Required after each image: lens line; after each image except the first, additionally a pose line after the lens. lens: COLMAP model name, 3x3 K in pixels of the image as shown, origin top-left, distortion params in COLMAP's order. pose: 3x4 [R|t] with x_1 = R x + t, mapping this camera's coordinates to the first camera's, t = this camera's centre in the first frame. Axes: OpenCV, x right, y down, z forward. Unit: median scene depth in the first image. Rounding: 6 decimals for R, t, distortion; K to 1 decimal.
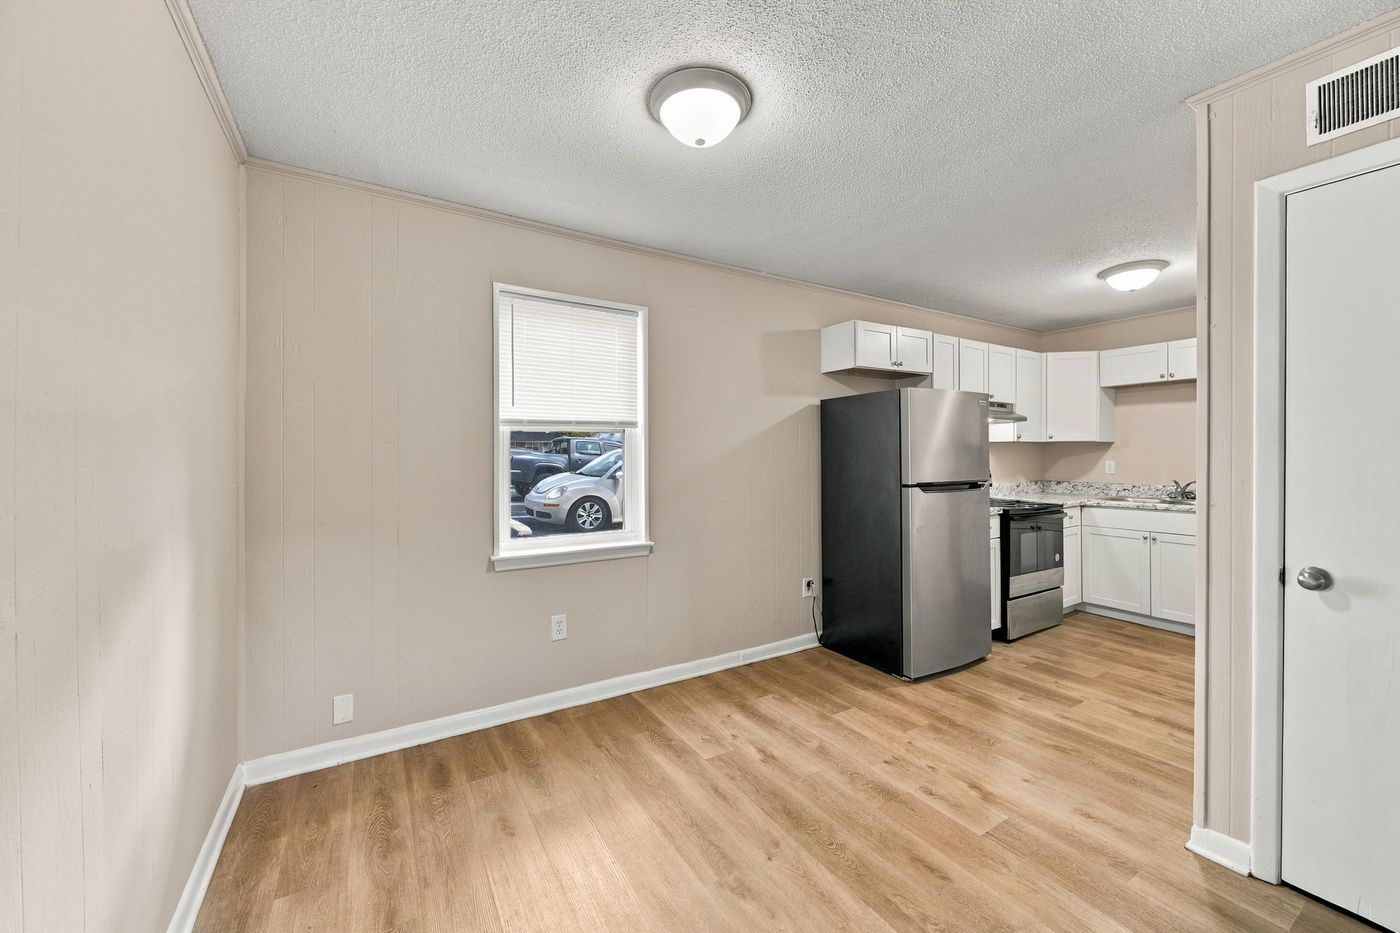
lens RADIAL K [[564.4, 0, 690.7], [0, 564.4, 460.4], [0, 0, 1]] dist [0.012757, -0.000016]
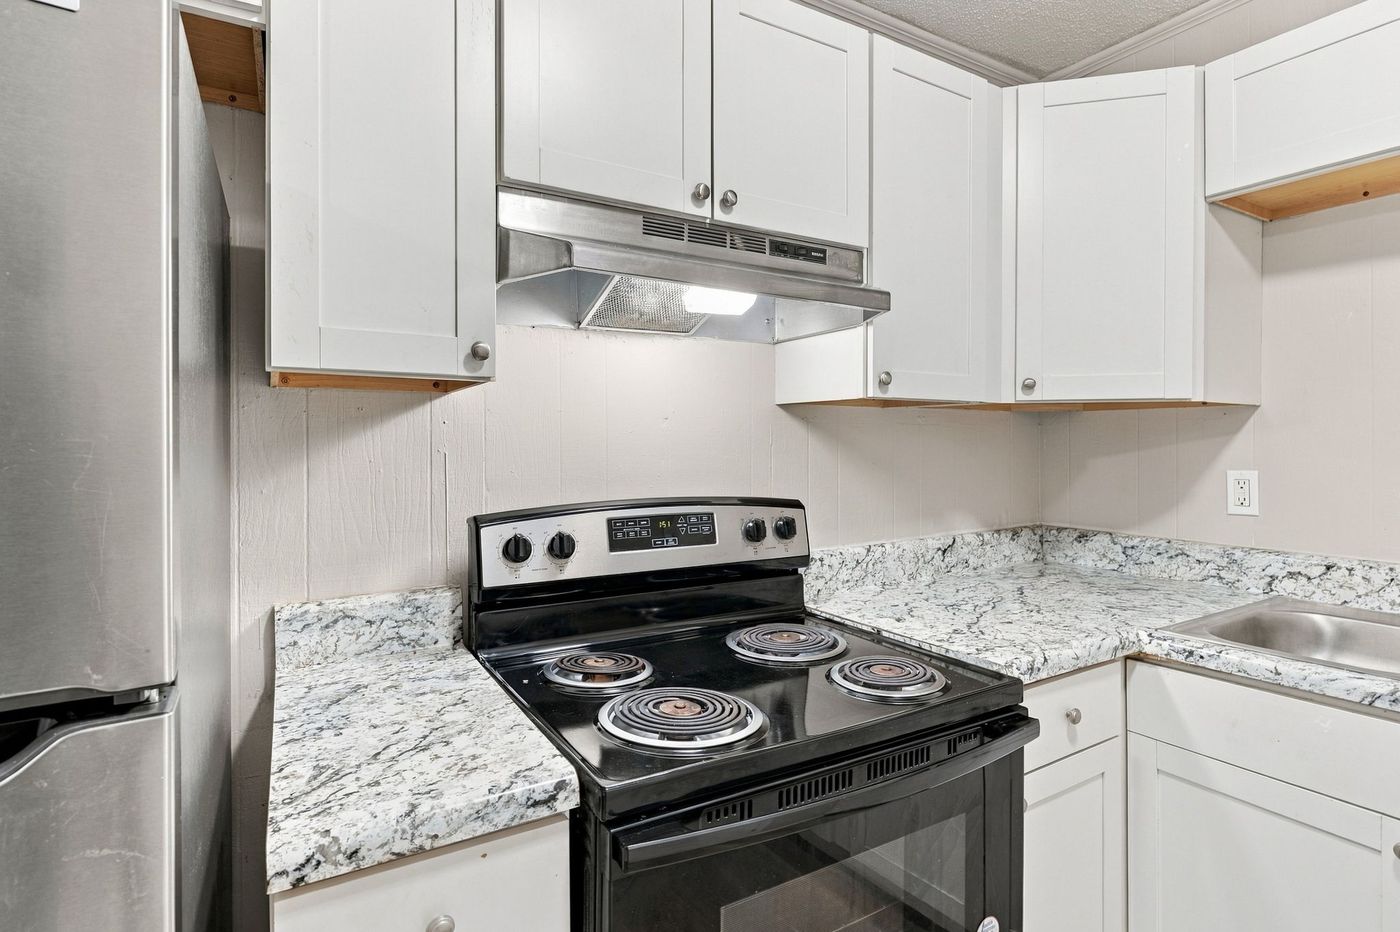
lens RADIAL K [[703.1, 0, 715.0], [0, 703.1, 446.0], [0, 0, 1]] dist [0.000453, -0.000251]
pose [[0.999827, 0.002977, -0.018353, 0.532185], [-0.003032, 0.999991, -0.002974, -0.010861], [0.018344, 0.003030, 0.999827, 0.713338]]
